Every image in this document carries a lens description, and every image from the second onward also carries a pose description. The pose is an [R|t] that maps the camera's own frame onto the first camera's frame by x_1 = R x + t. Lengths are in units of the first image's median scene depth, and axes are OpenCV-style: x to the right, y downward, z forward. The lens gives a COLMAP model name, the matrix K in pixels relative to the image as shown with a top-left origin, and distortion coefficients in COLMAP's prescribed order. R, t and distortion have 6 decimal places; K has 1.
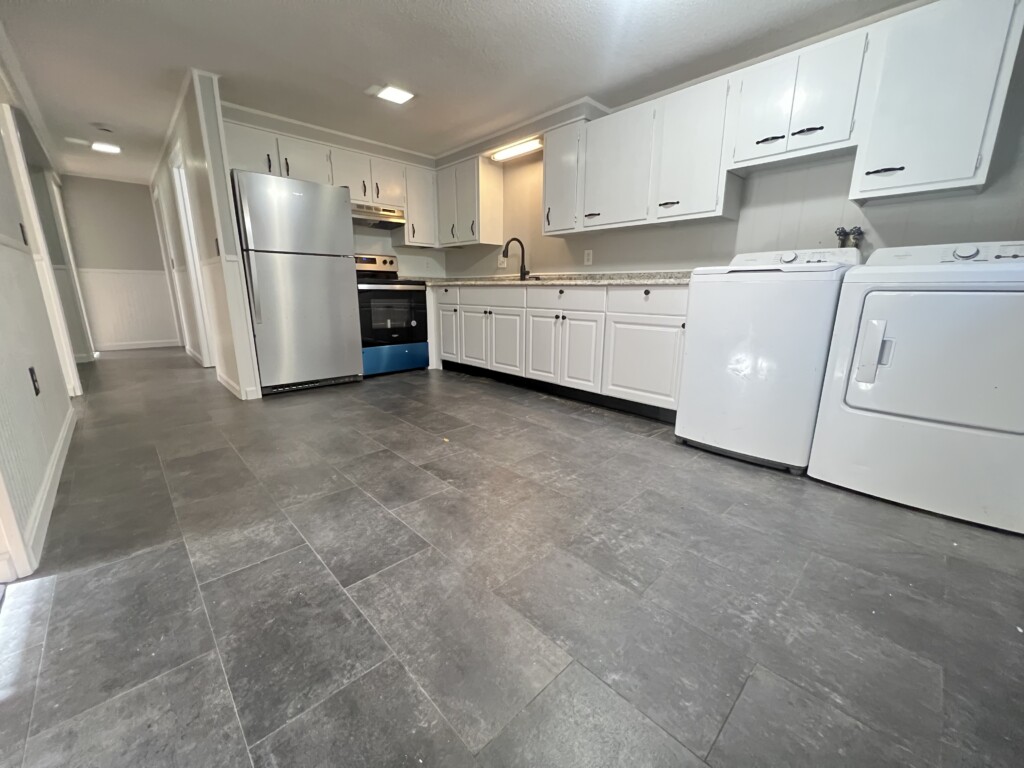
lens RADIAL K [[411.9, 0, 511.8], [0, 411.9, 384.9], [0, 0, 1]] dist [0.000673, 0.000002]
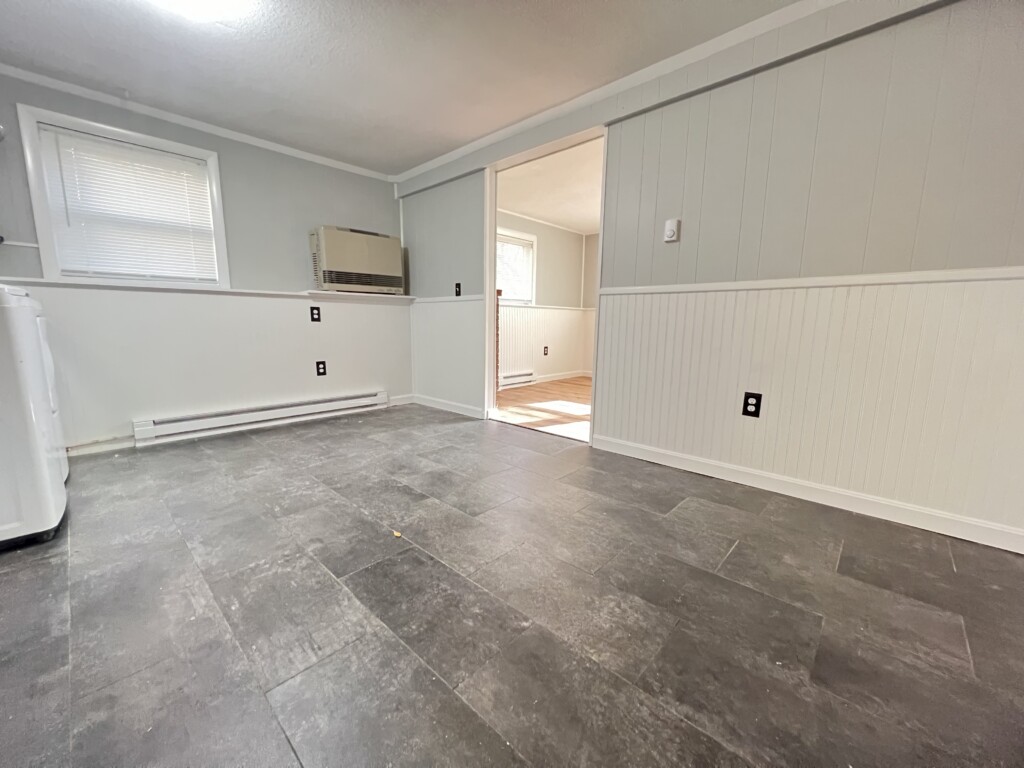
lens RADIAL K [[409.9, 0, 513.3], [0, 409.9, 385.9], [0, 0, 1]] dist [0.001321, 0.000134]
pose [[-0.997996, -0.008107, -0.062748, -0.381240], [-0.031004, 0.927185, 0.373320, -0.452039], [0.055153, 0.374517, -0.925578, 1.923688]]
